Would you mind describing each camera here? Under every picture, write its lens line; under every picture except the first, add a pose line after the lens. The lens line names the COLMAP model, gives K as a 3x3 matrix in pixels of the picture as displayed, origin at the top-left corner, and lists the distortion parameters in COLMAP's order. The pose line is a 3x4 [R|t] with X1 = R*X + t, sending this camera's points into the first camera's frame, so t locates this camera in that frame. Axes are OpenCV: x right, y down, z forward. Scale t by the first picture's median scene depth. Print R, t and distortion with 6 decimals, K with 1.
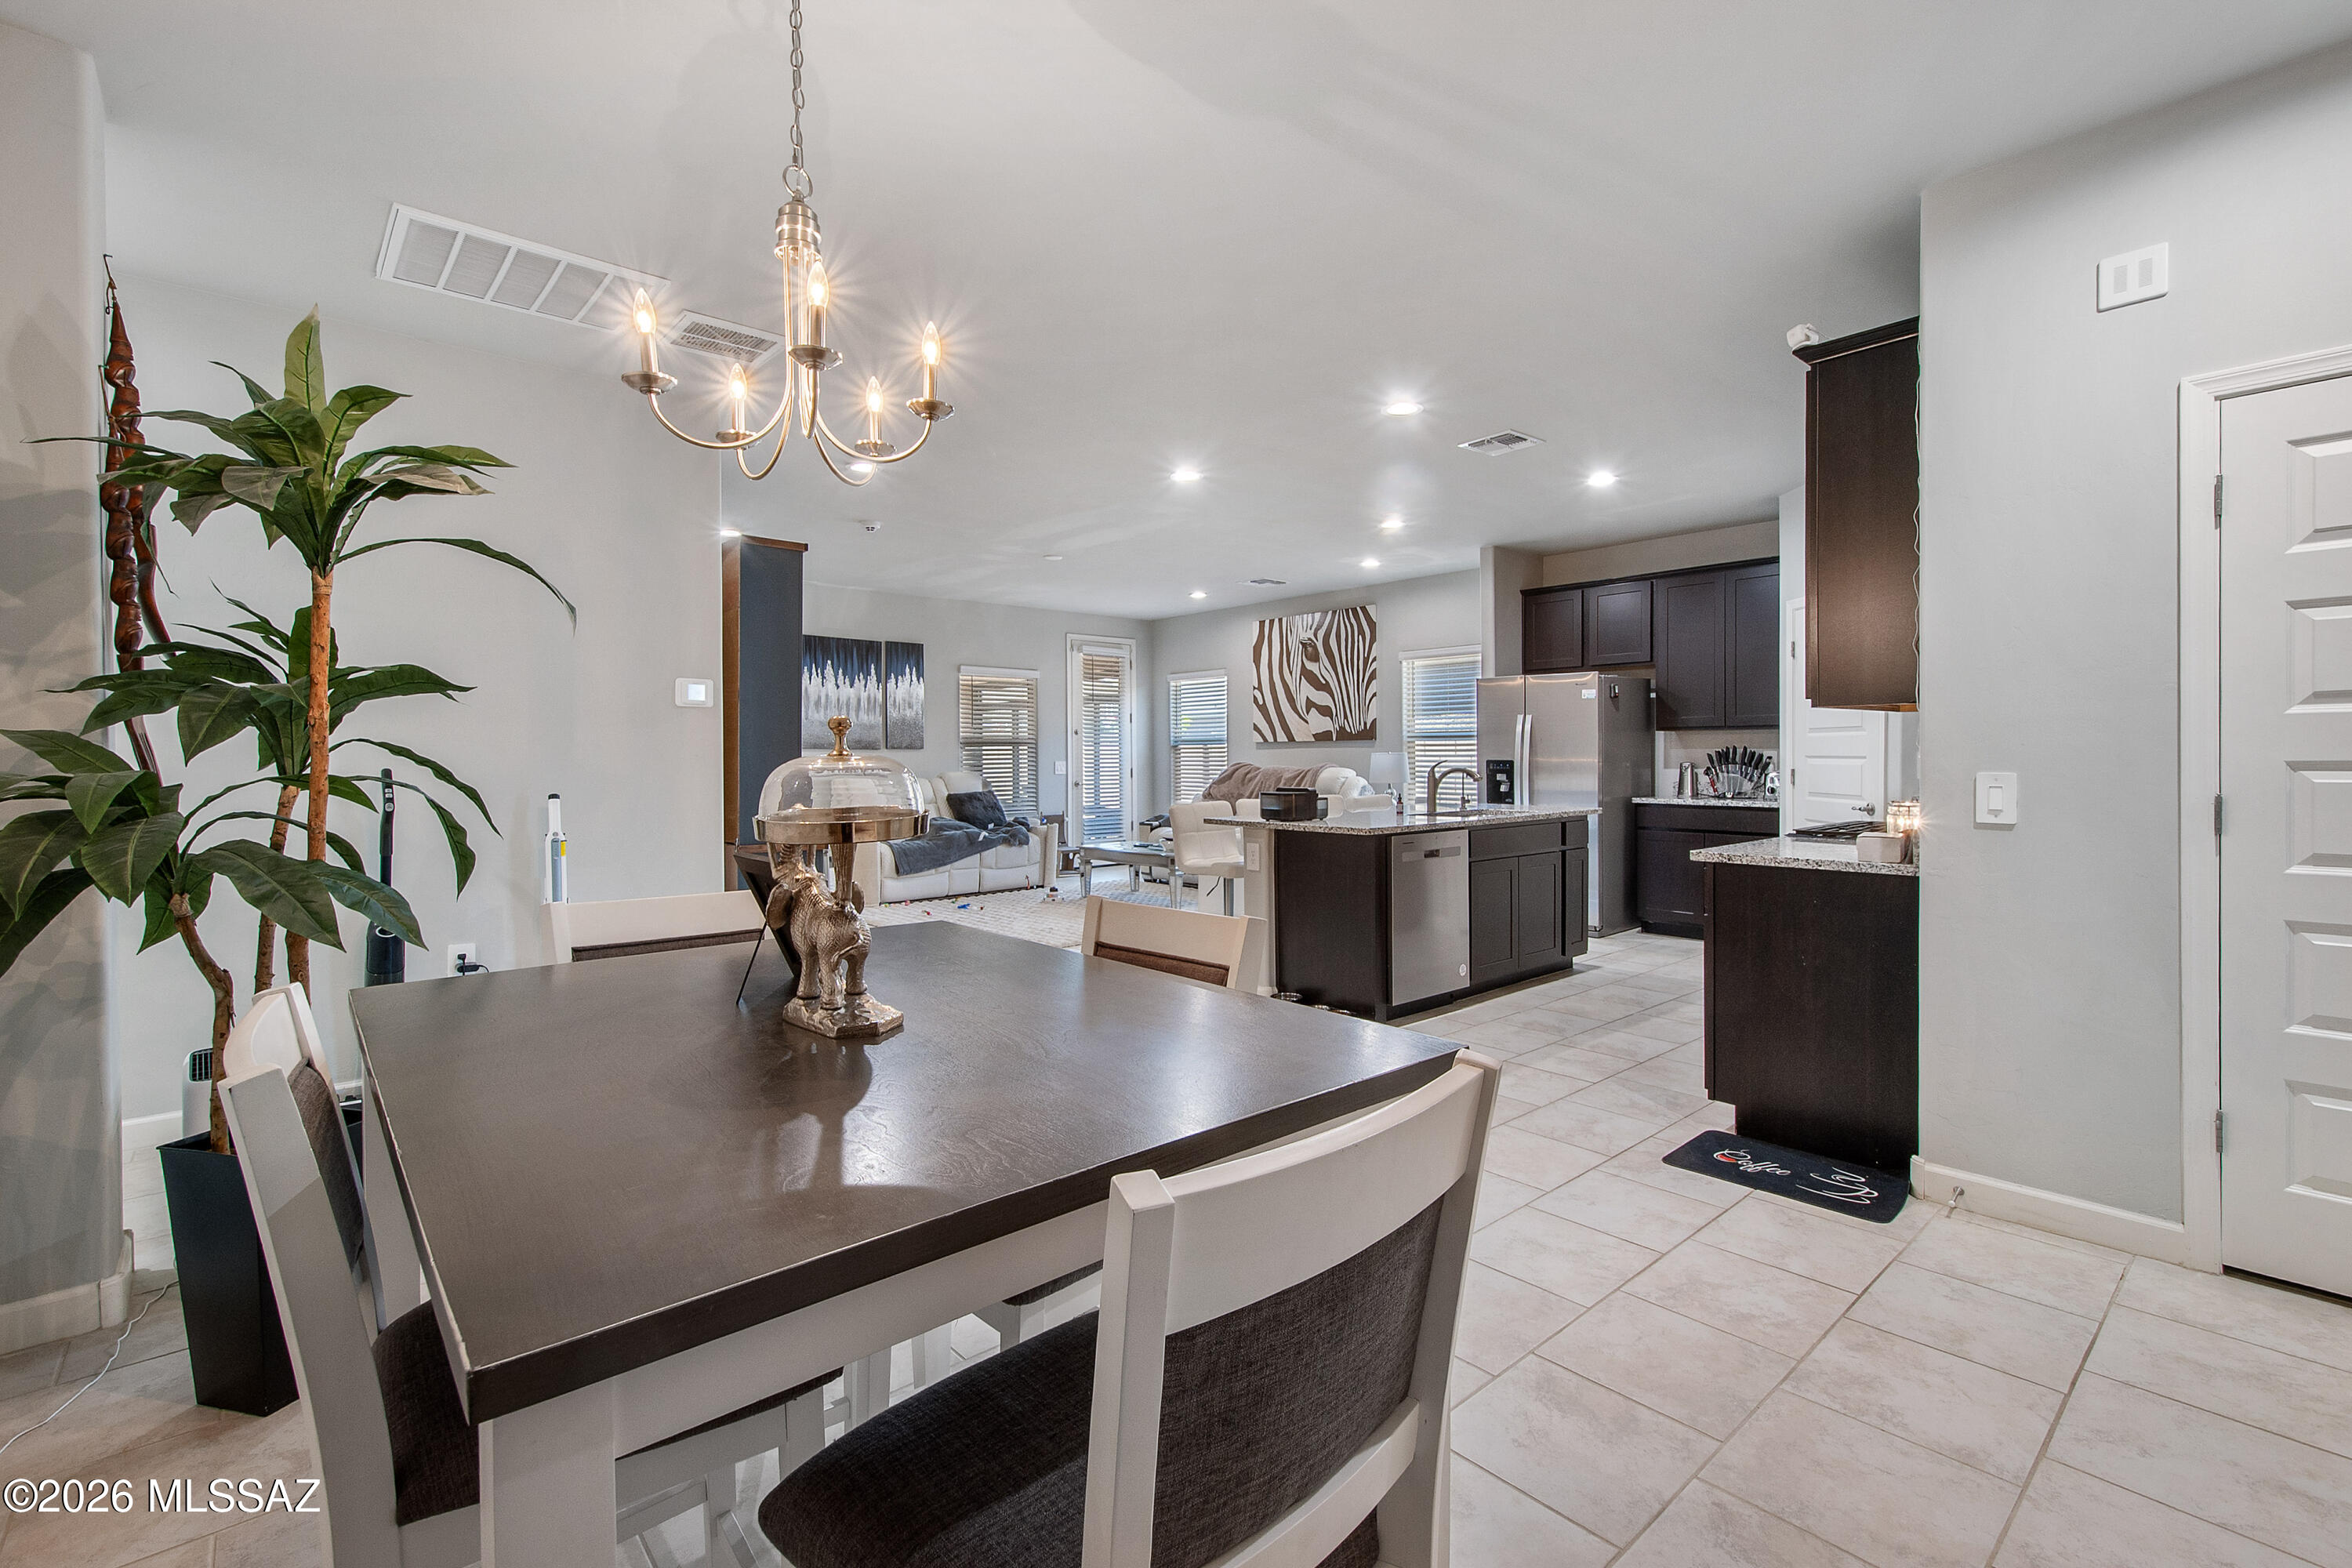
lens RADIAL K [[1028.3, 0, 1174.1], [0, 1028.3, 756.8], [0, 0, 1]] dist [0.006210, -0.001179]
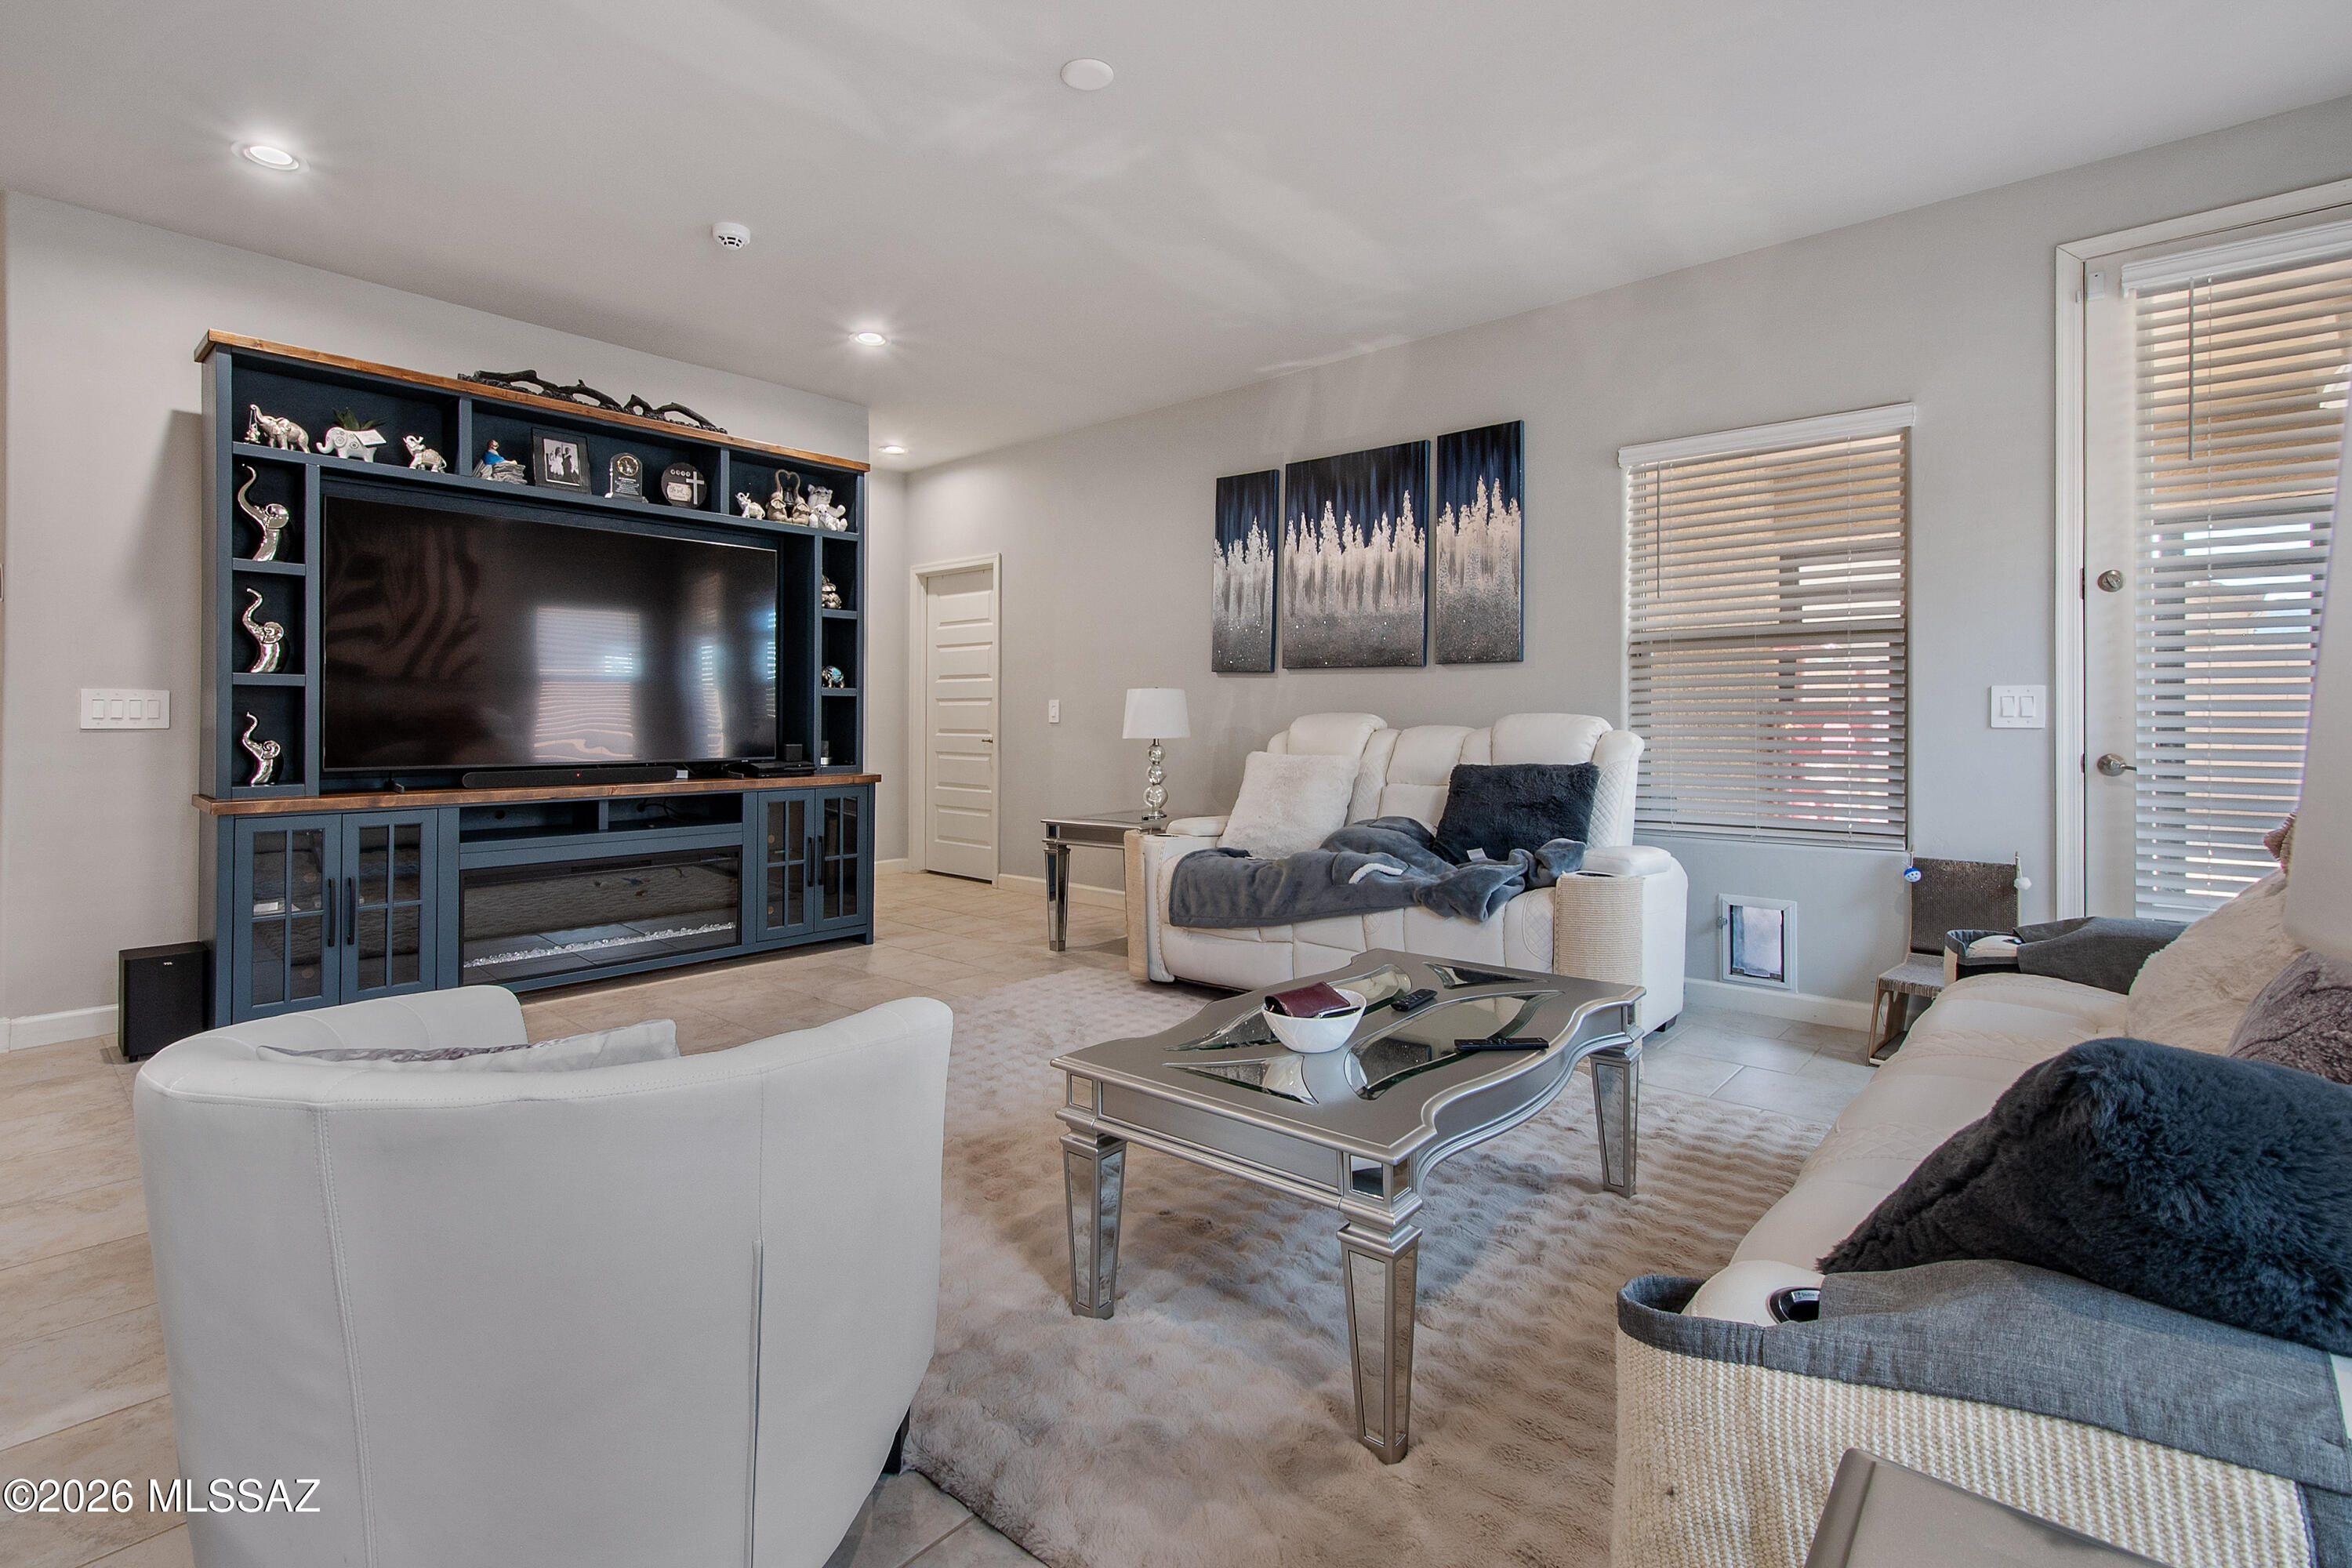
lens RADIAL K [[1082.4, 0, 1130.5], [0, 1082.4, 711.5], [0, 0, 1]] dist [0.009470, -0.001159]
pose [[0.102974, -0.001892, -0.994682, 0.202522], [-0.002888, 0.999993, -0.002201, 0.015351], [0.994680, 0.003100, 0.102968, 0.817506]]
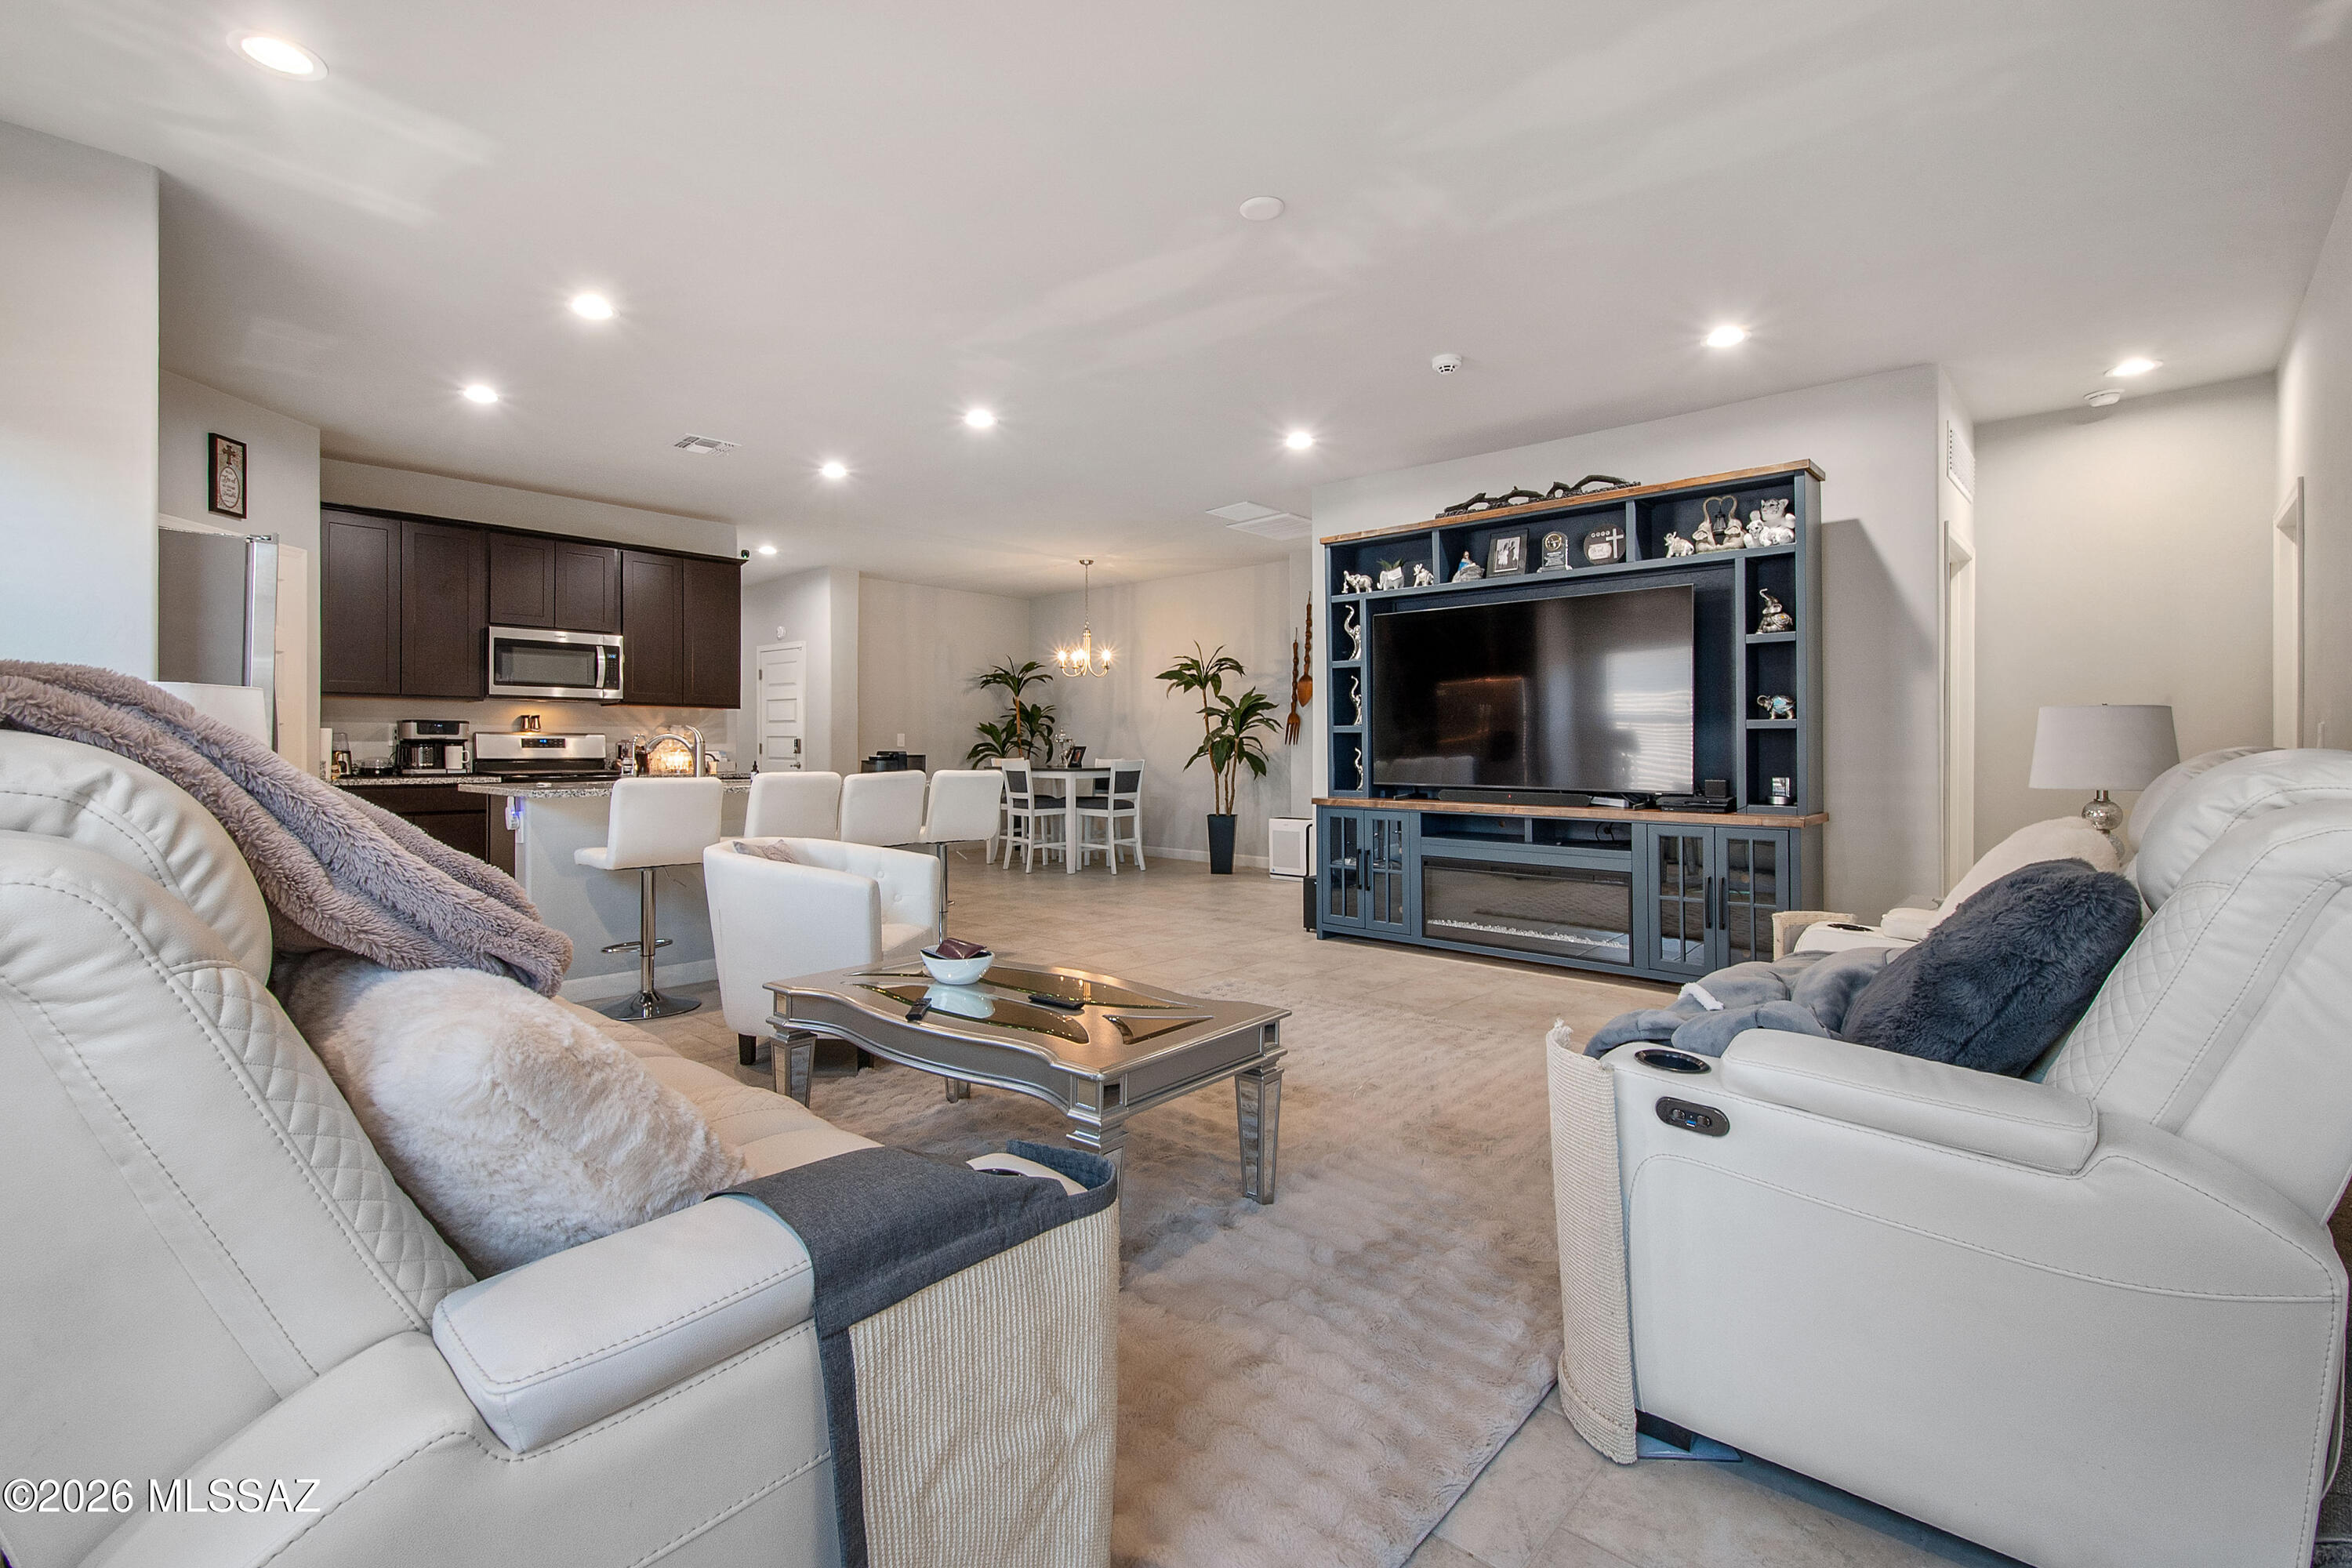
lens RADIAL K [[1033.8, 0, 1169.8], [0, 1033.8, 736.8], [0, 0, 1]] dist [0.004300, -0.000155]
pose [[-0.993094, 0.004064, -0.117249, -0.027313], [0.005006, 0.999958, -0.007737, 0.013106], [0.117212, -0.008271, -0.993072, 1.163757]]
